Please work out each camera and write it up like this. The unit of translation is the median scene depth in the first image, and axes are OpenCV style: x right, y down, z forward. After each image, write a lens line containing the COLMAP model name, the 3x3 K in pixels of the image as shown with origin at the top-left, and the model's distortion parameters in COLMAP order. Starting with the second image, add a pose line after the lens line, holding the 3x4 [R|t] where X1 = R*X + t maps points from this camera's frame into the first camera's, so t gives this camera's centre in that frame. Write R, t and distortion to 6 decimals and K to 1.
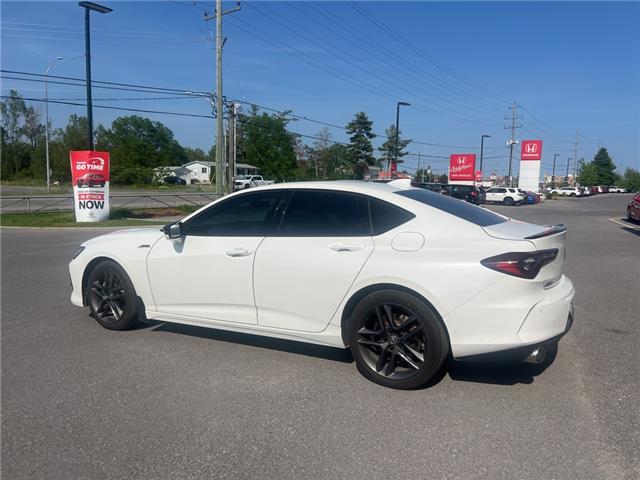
lens RADIAL K [[476.5, 0, 331.4], [0, 476.5, 226.3], [0, 0, 1]] dist [0.066279, -0.088821]
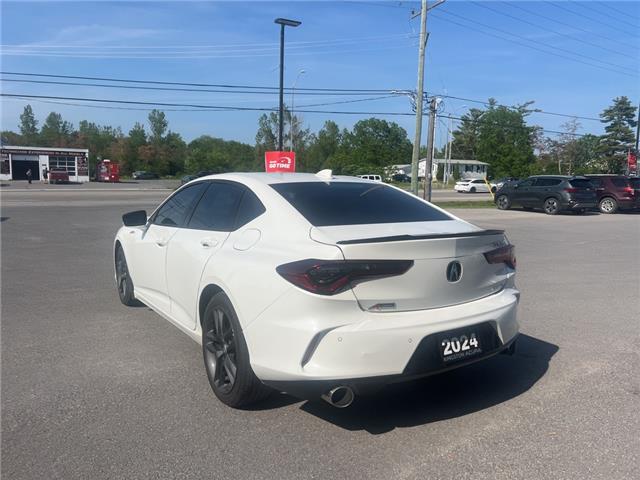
lens RADIAL K [[476.5, 0, 331.4], [0, 476.5, 226.3], [0, 0, 1]] dist [0.066279, -0.088821]
pose [[0.888399, 0.043925, -0.456966, 0.128695], [-0.041362, 0.999022, 0.015617, -0.002182], [0.457205, 0.005027, 0.889347, 0.054372]]
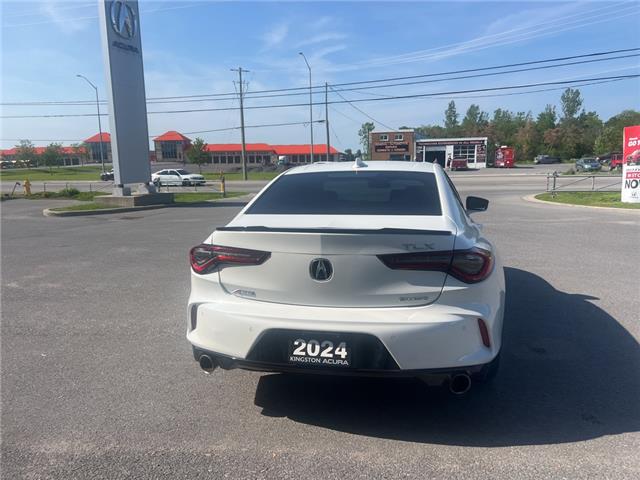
lens RADIAL K [[478.6, 0, 331.9], [0, 478.6, 238.8], [0, 0, 1]] dist [0.061988, -0.084411]
pose [[0.294787, 0.125554, -0.947278, 0.220609], [-0.058536, 0.991841, 0.113244, -0.011417], [0.953768, 0.022067, 0.299732, 0.162496]]
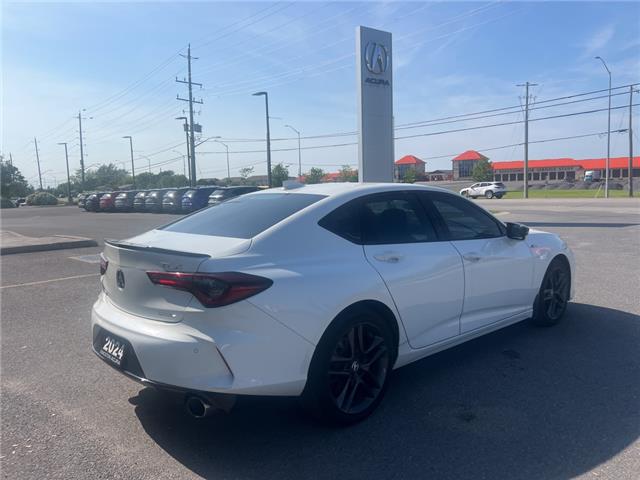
lens RADIAL K [[480.3, 0, 331.8], [0, 480.3, 222.4], [0, 0, 1]] dist [0.055618, -0.083852]
pose [[-0.290369, 0.058273, -0.955139, 0.223430], [-0.058454, 0.995200, 0.078488, -0.022103], [0.955128, 0.078622, -0.285569, 0.306562]]
